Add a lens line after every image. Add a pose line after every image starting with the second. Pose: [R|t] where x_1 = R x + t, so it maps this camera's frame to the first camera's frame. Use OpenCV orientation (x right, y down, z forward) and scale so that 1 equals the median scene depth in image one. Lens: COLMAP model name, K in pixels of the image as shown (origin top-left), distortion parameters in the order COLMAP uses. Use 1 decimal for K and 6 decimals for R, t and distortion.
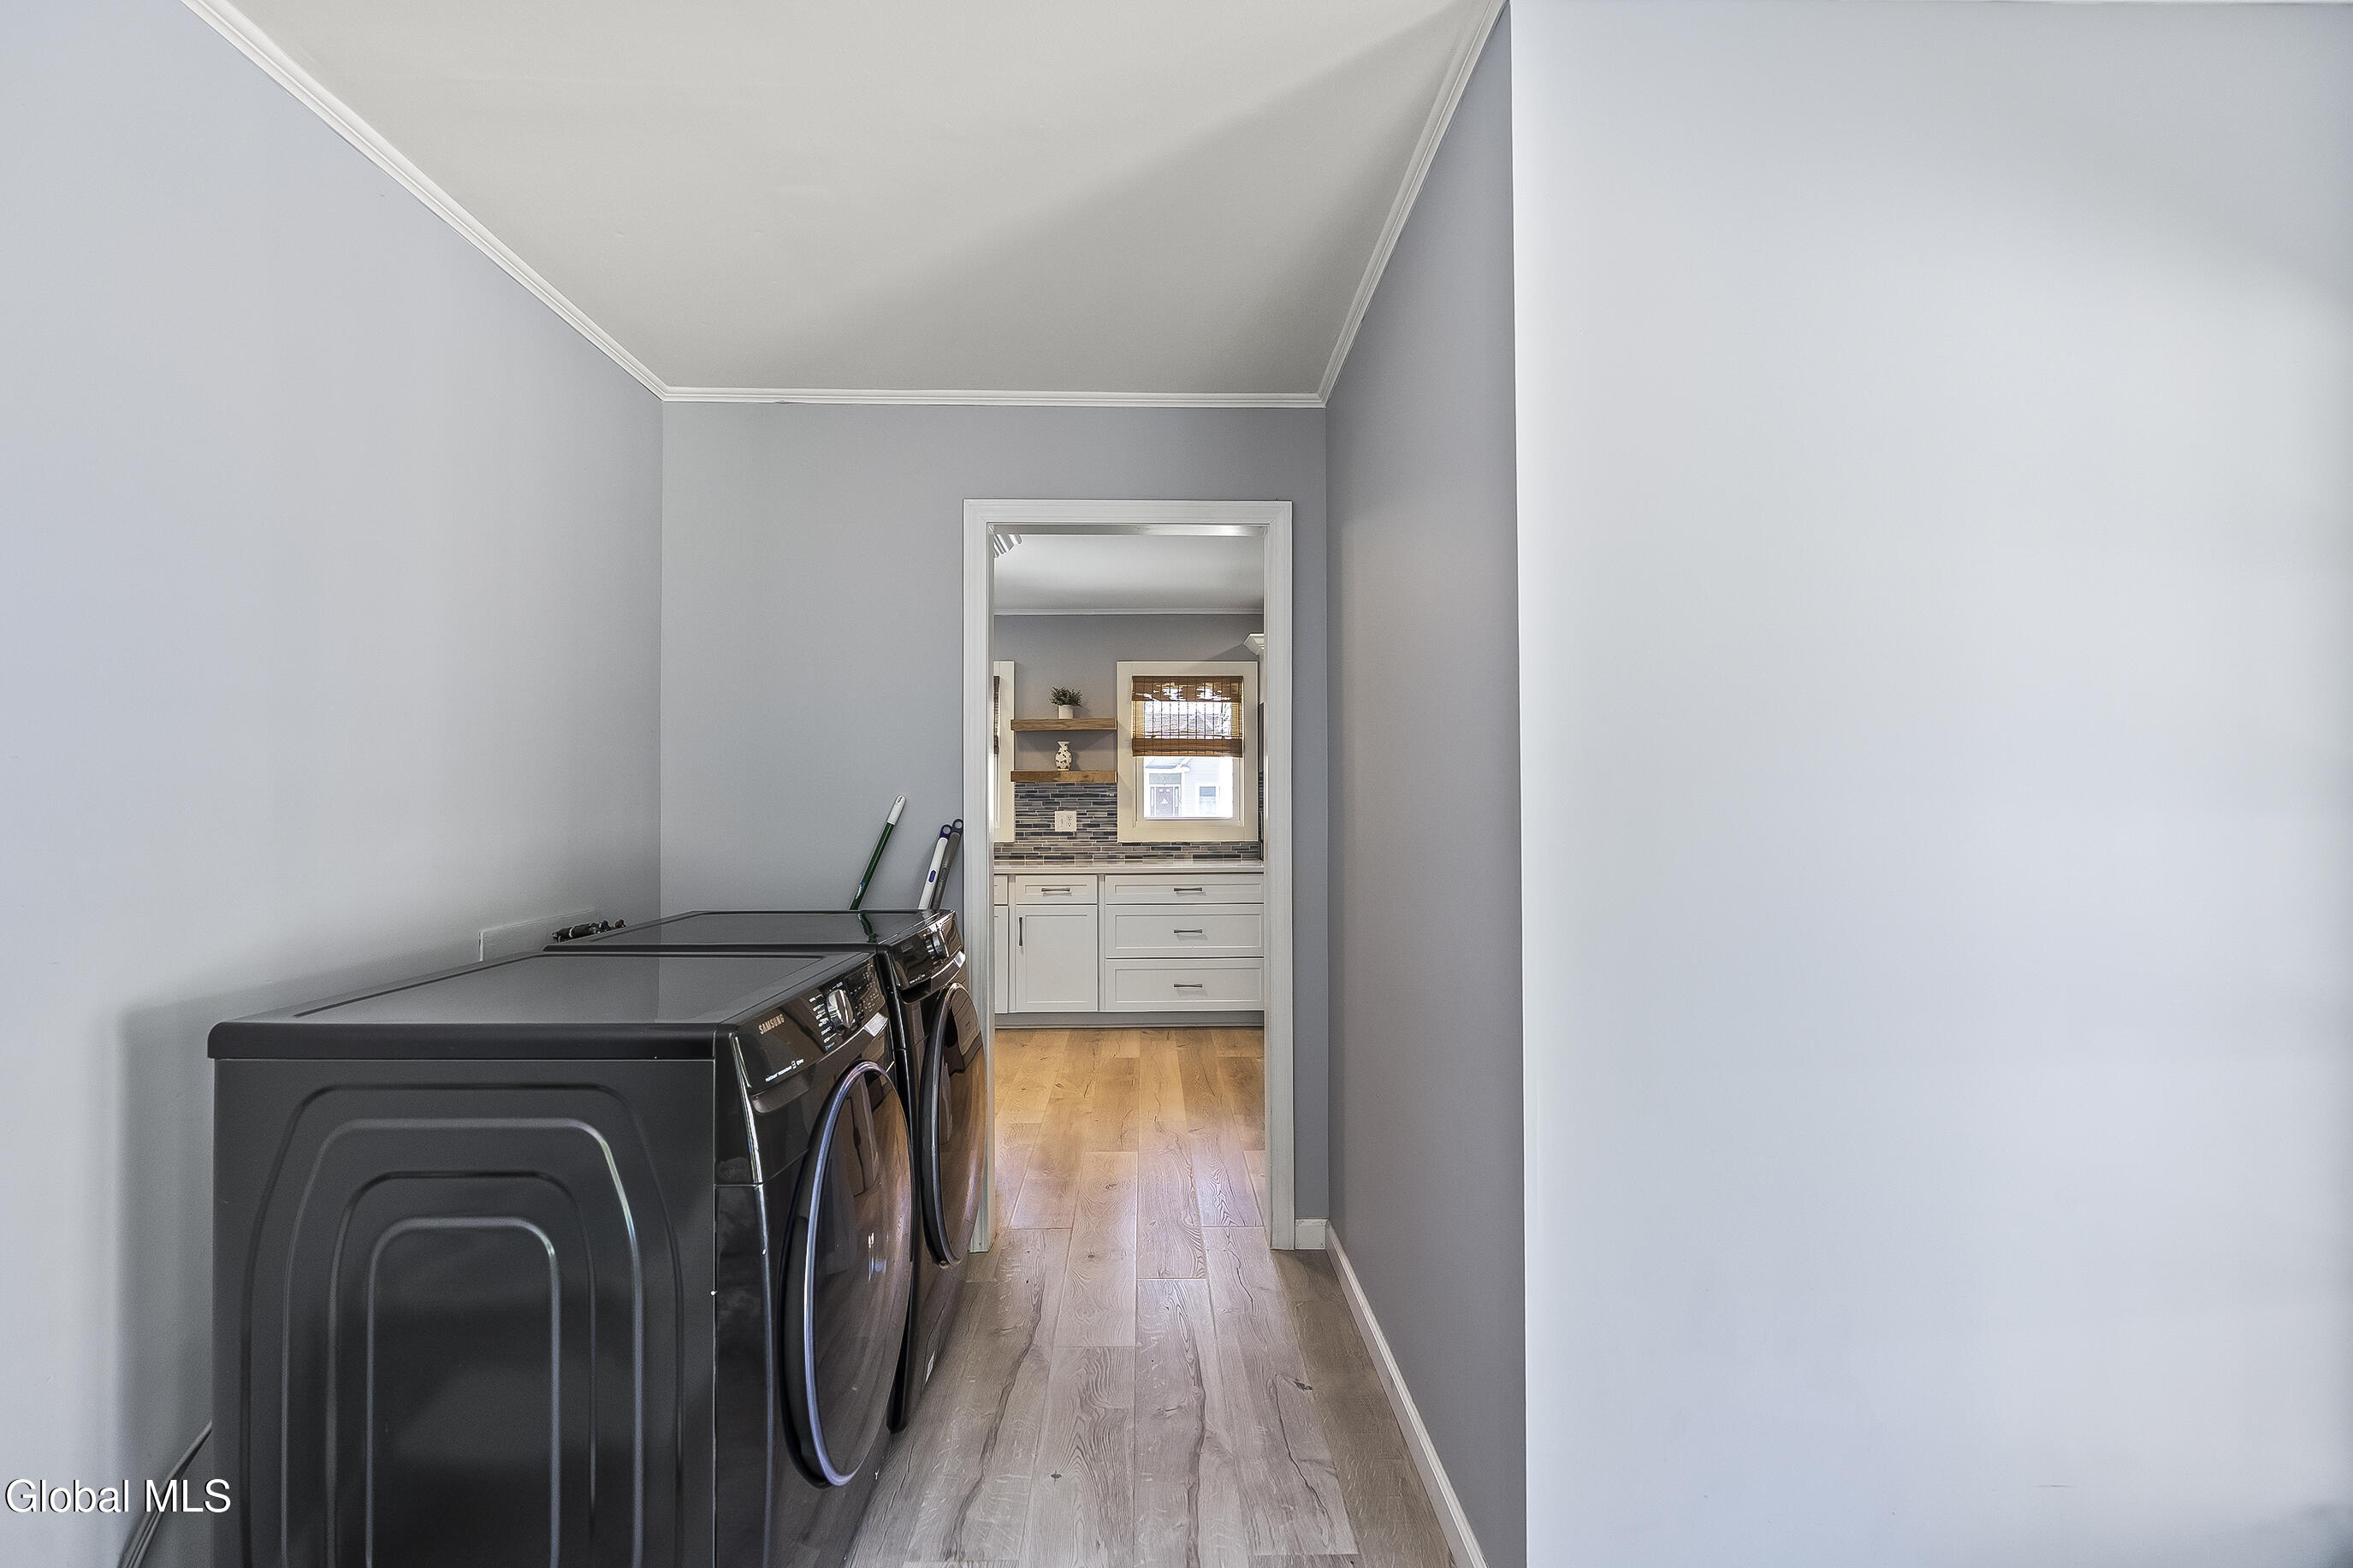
lens RADIAL K [[1065.9, 0, 1166.7], [0, 1065.9, 770.4], [0, 0, 1]] dist [-0.011311, 0.002543]
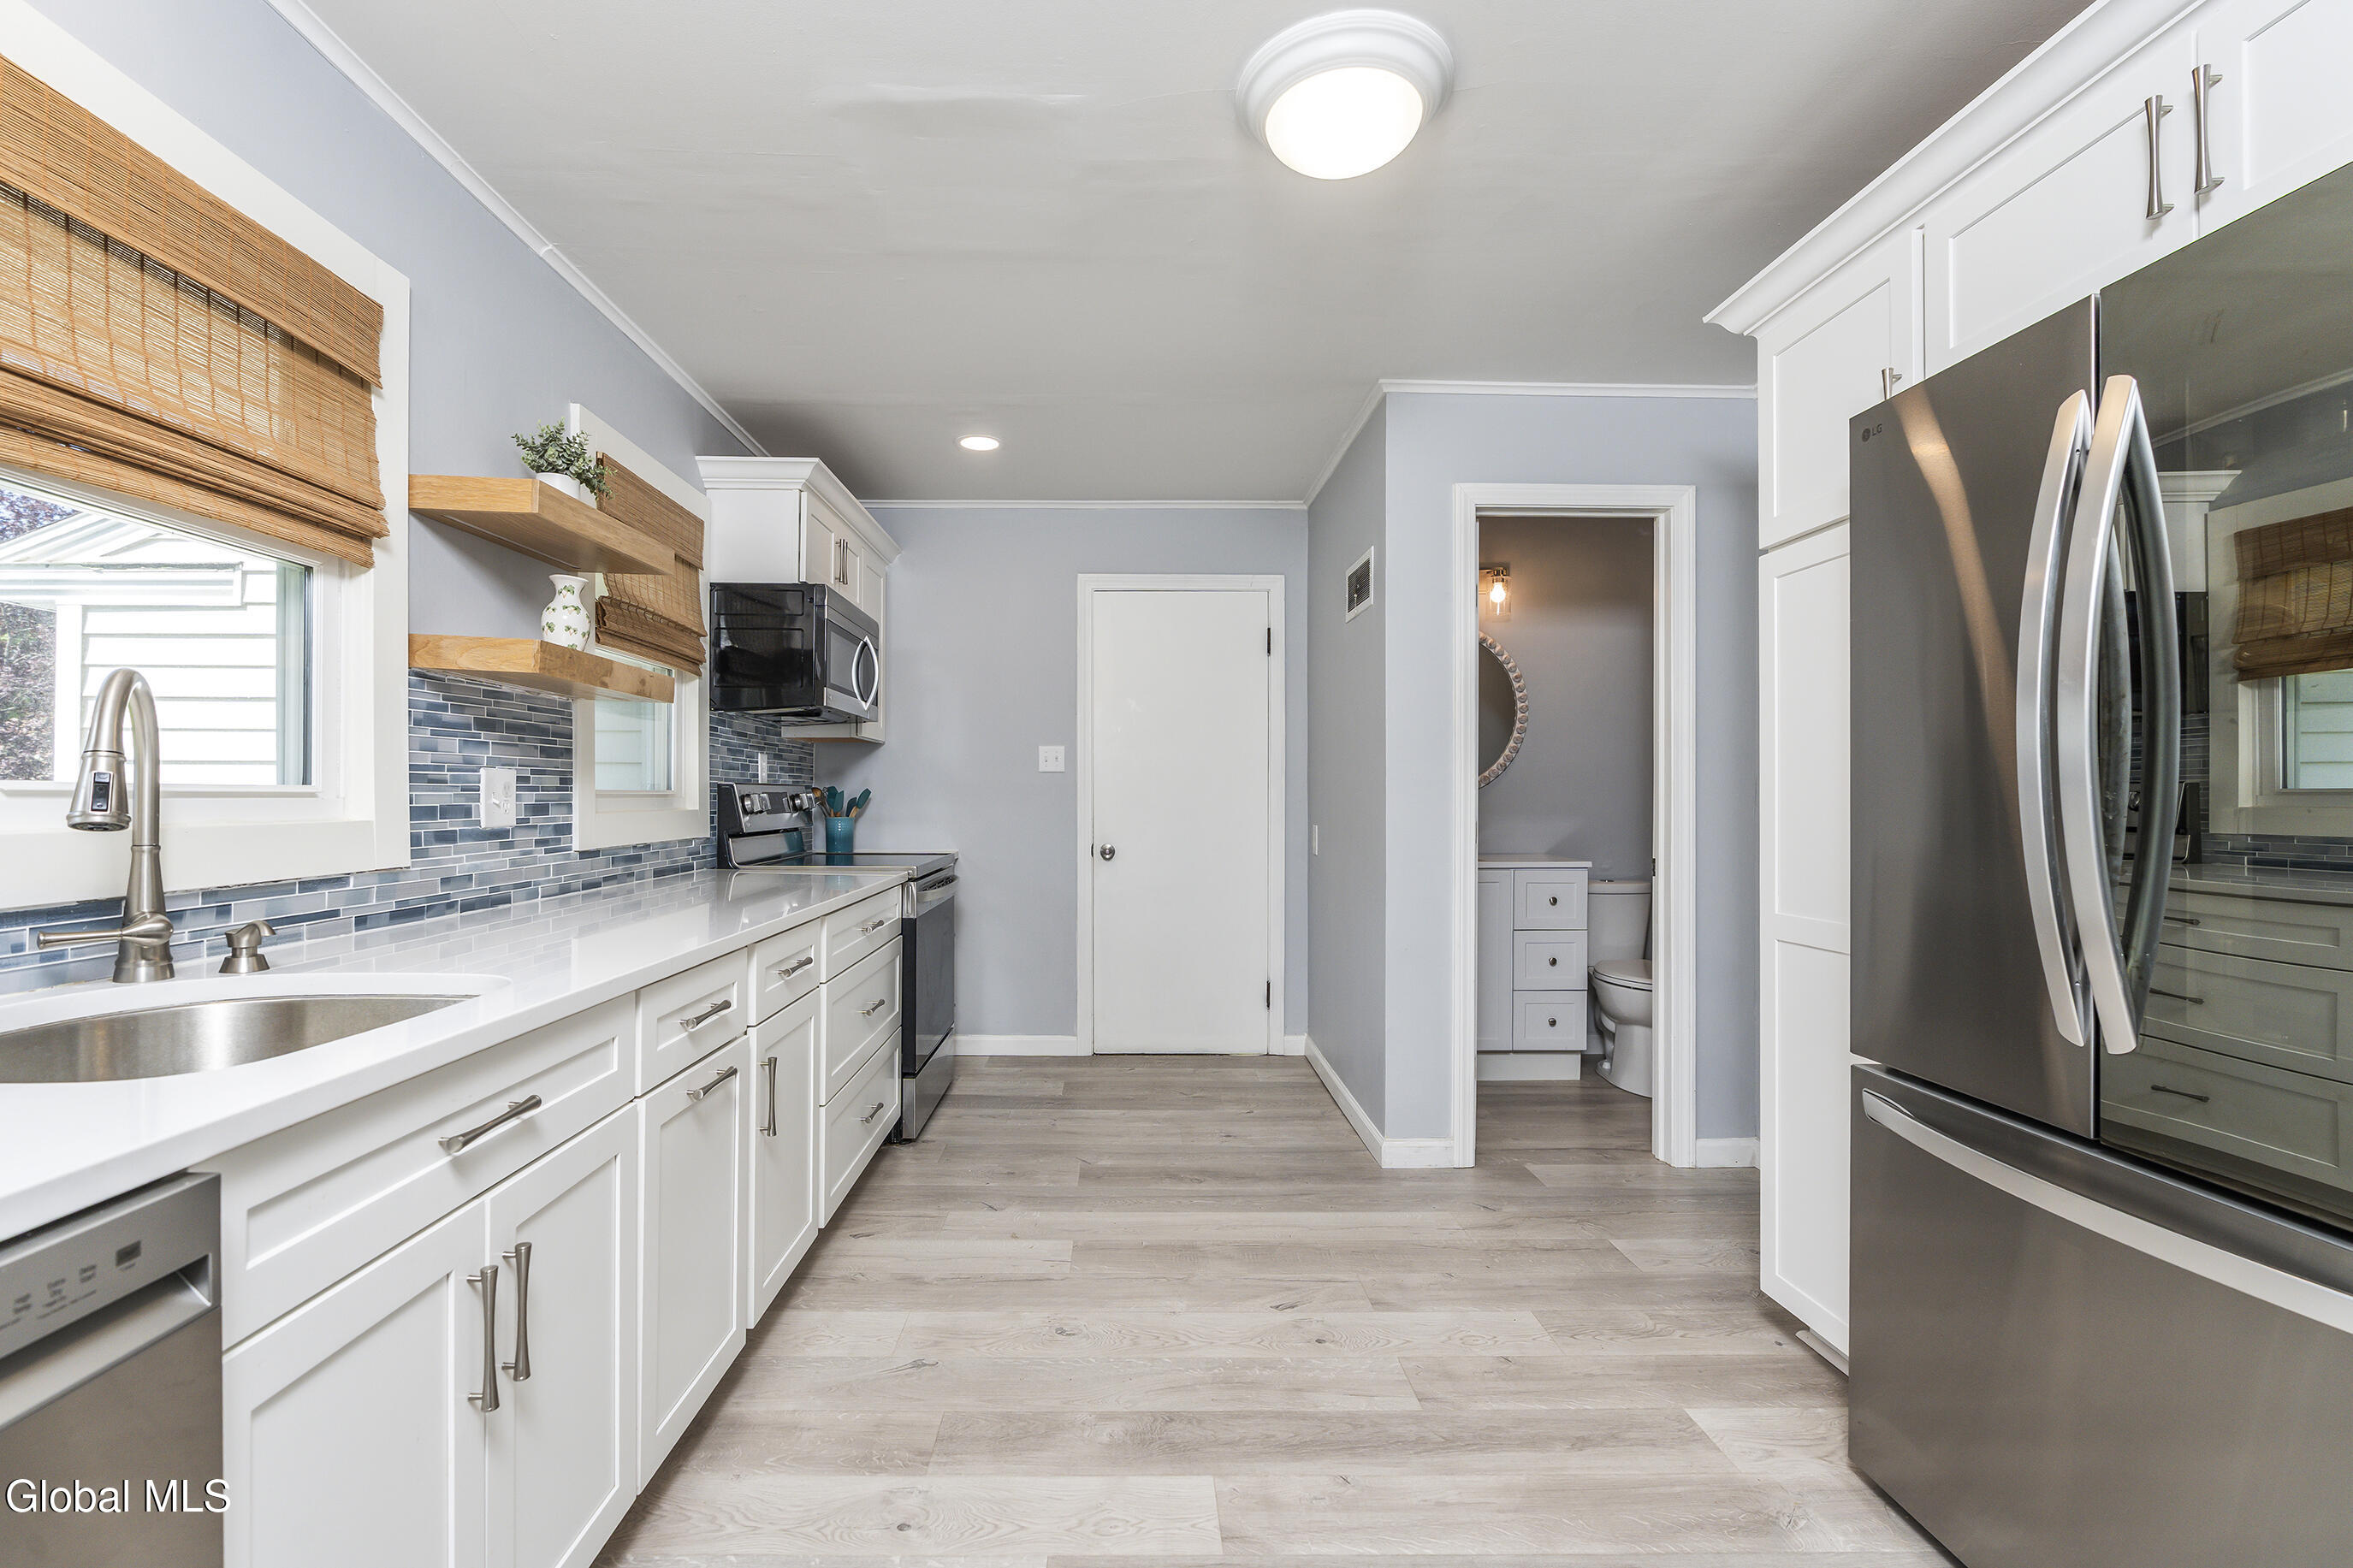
lens RADIAL K [[1065.9, 0, 1119.5], [0, 1065.9, 803.3], [0, 0, 1]] dist [-0.011311, 0.002543]
pose [[0.019161, -0.002195, 0.999814, -0.444563], [-0.026998, 0.999632, 0.002712, 0.043022], [-0.999452, -0.027045, 0.019095, 0.788989]]
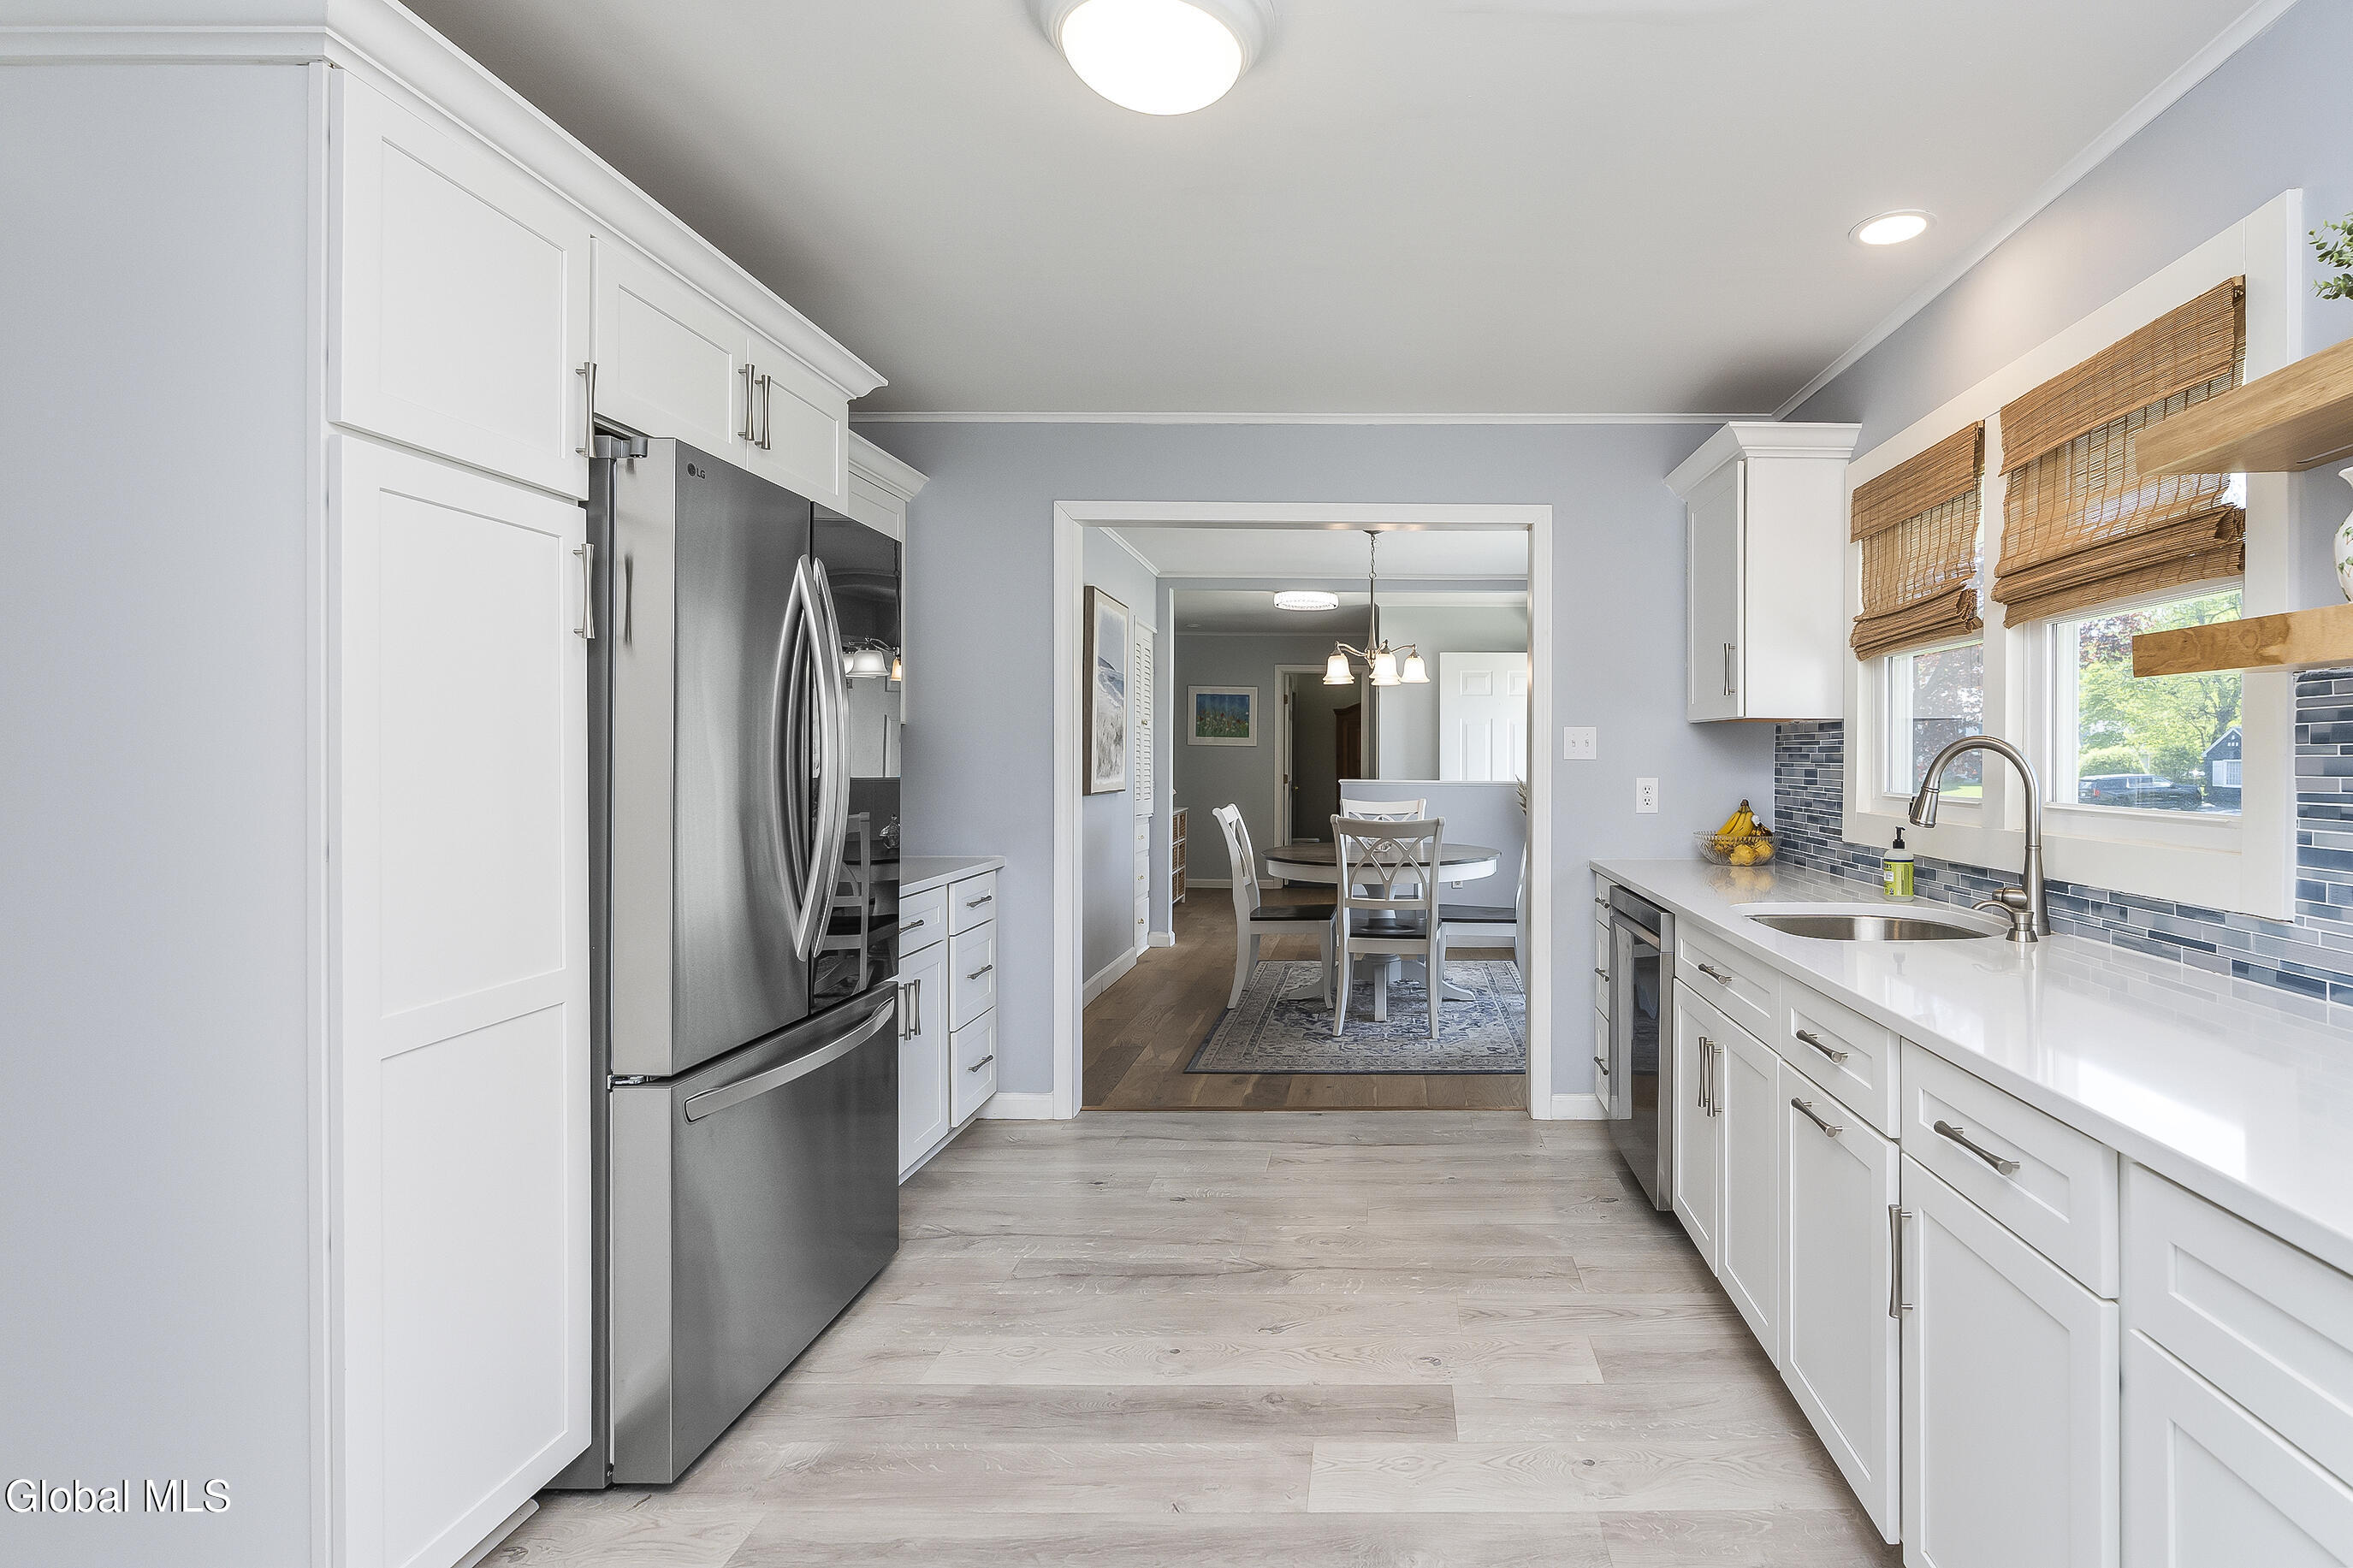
lens RADIAL K [[1134.2, 0, 1379.8], [0, 1134.2, 757.3], [0, 0, 1]] dist [0.006325, 0.000655]
pose [[-0.015180, 0.003431, -0.999879, 0.124889], [0.023934, 0.999709, 0.003067, 0.023630], [0.999598, -0.023885, -0.015258, 0.793239]]
